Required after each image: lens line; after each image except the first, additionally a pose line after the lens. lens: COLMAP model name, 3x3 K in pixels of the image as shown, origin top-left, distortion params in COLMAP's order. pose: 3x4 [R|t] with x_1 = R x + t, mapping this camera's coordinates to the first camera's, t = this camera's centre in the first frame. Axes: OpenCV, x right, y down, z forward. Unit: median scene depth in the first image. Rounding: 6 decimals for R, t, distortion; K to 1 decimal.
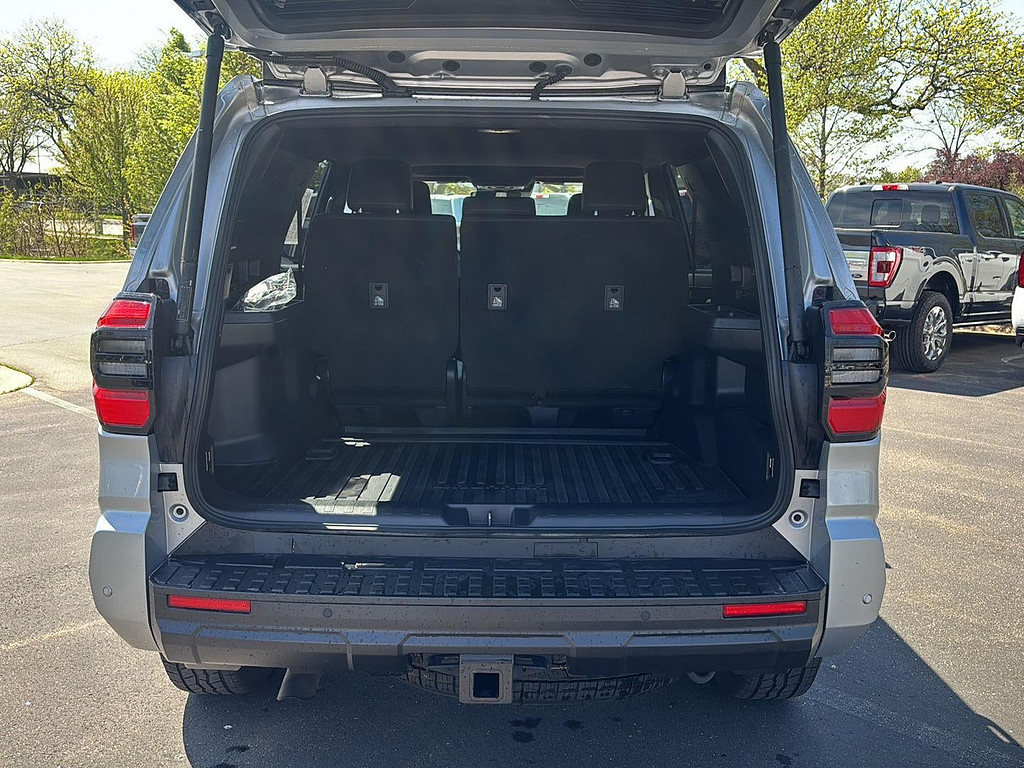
lens RADIAL K [[964.8, 0, 512.0], [0, 964.8, 359.5], [0, 0, 1]] dist [0.089859, -0.074958]
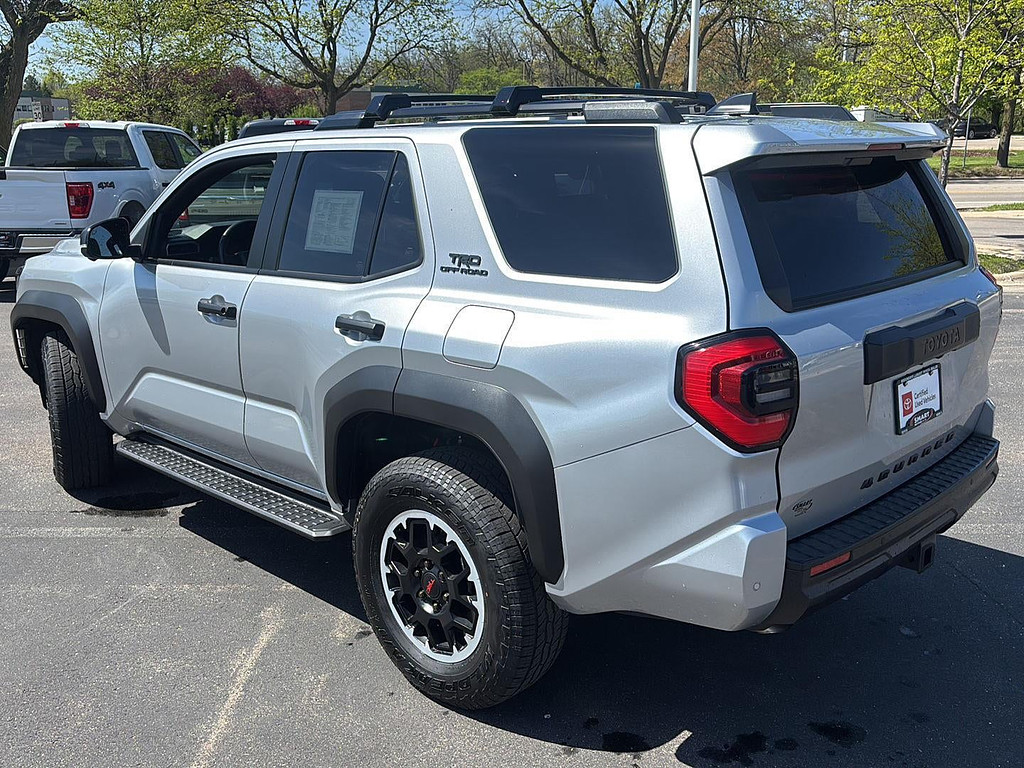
lens RADIAL K [[968.8, 0, 512.0], [0, 968.8, 384.0], [0, 0, 1]] dist [0.126638, -0.212663]
pose [[0.689810, -0.197924, 0.696411, -0.218623], [0.118077, 0.979783, 0.161502, -0.035107], [-0.714297, -0.029176, 0.699234, 0.064152]]
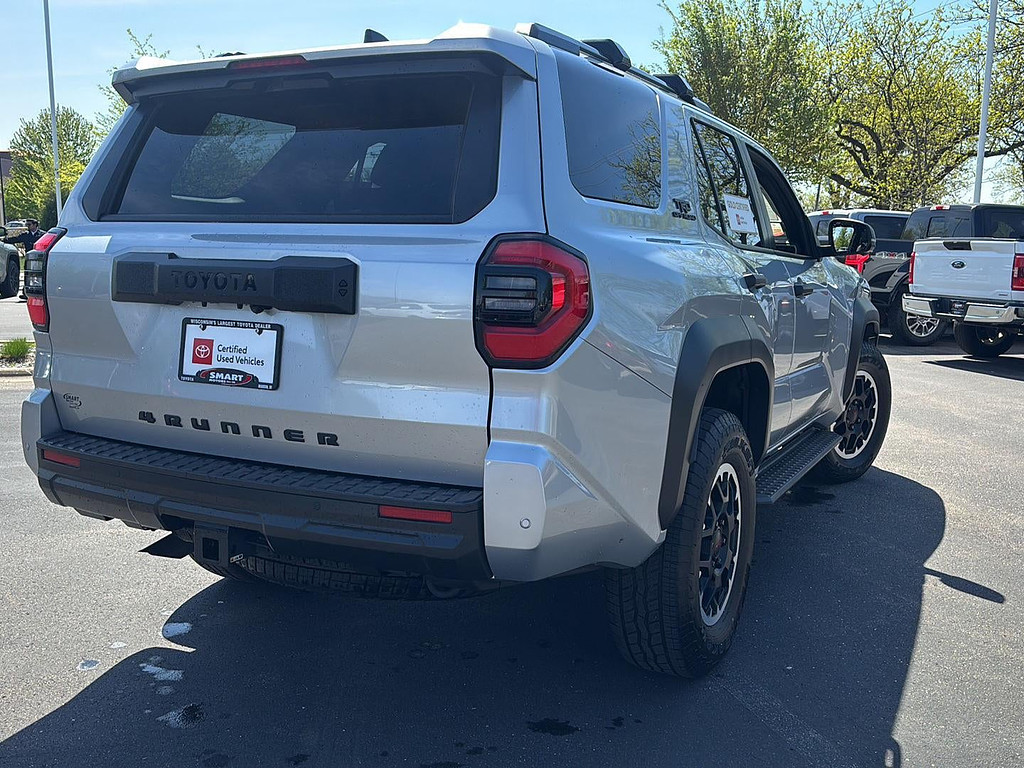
lens RADIAL K [[968.8, 0, 512.0], [0, 968.8, 384.0], [0, 0, 1]] dist [0.126638, -0.212663]
pose [[0.888176, 0.064991, -0.454883, 0.127122], [-0.068848, 0.997594, 0.008103, 0.014802], [0.454315, 0.024121, 0.890514, 0.014147]]
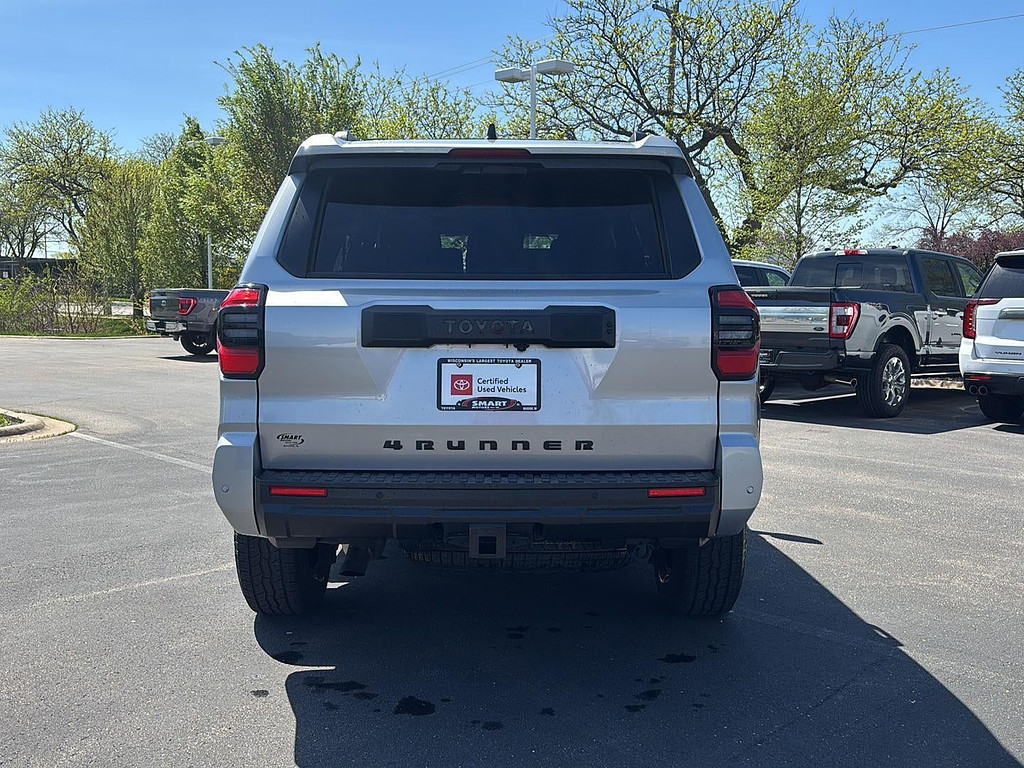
lens RADIAL K [[964.8, 0, 512.0], [0, 964.8, 359.5], [0, 0, 1]] dist [0.089859, -0.074958]
pose [[0.999966, -0.008162, 0.001208, 0.001660], [0.008234, 0.996541, -0.082696, 0.026965], [-0.000529, 0.082703, 0.996574, -0.071394]]
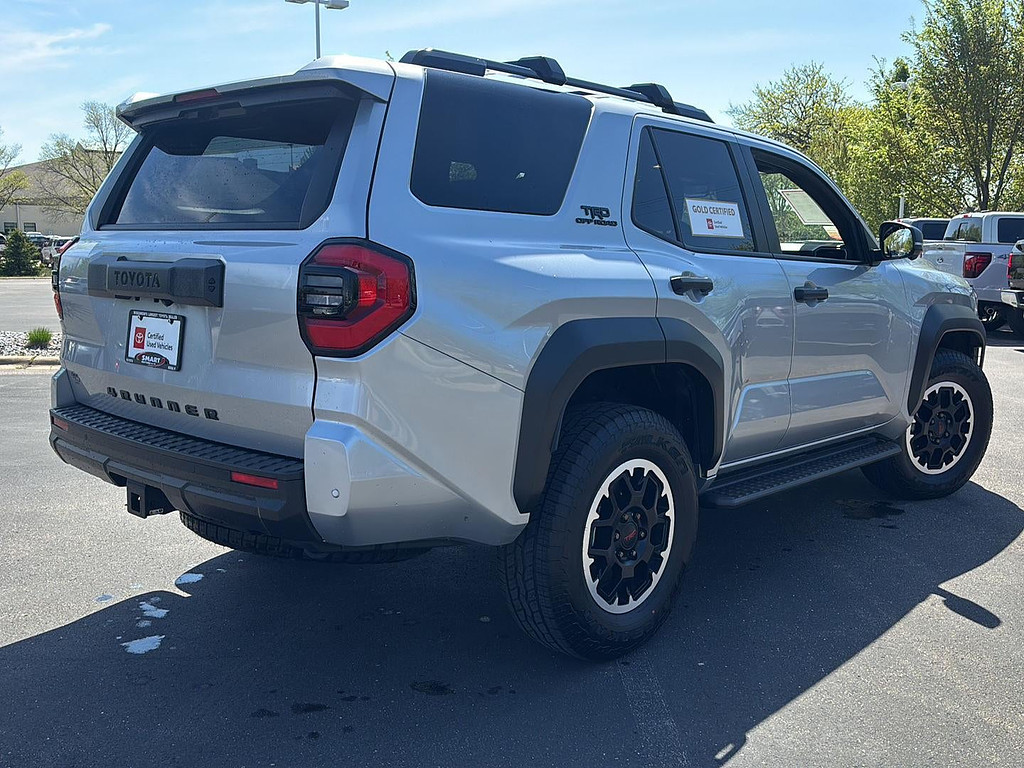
lens RADIAL K [[968.8, 0, 512.0], [0, 968.8, 384.0], [0, 0, 1]] dist [0.126638, -0.212663]
pose [[0.739515, 0.089868, -0.667114, 0.202588], [-0.098612, 0.994819, 0.024699, 0.010734], [0.665877, 0.047521, 0.744546, 0.043385]]
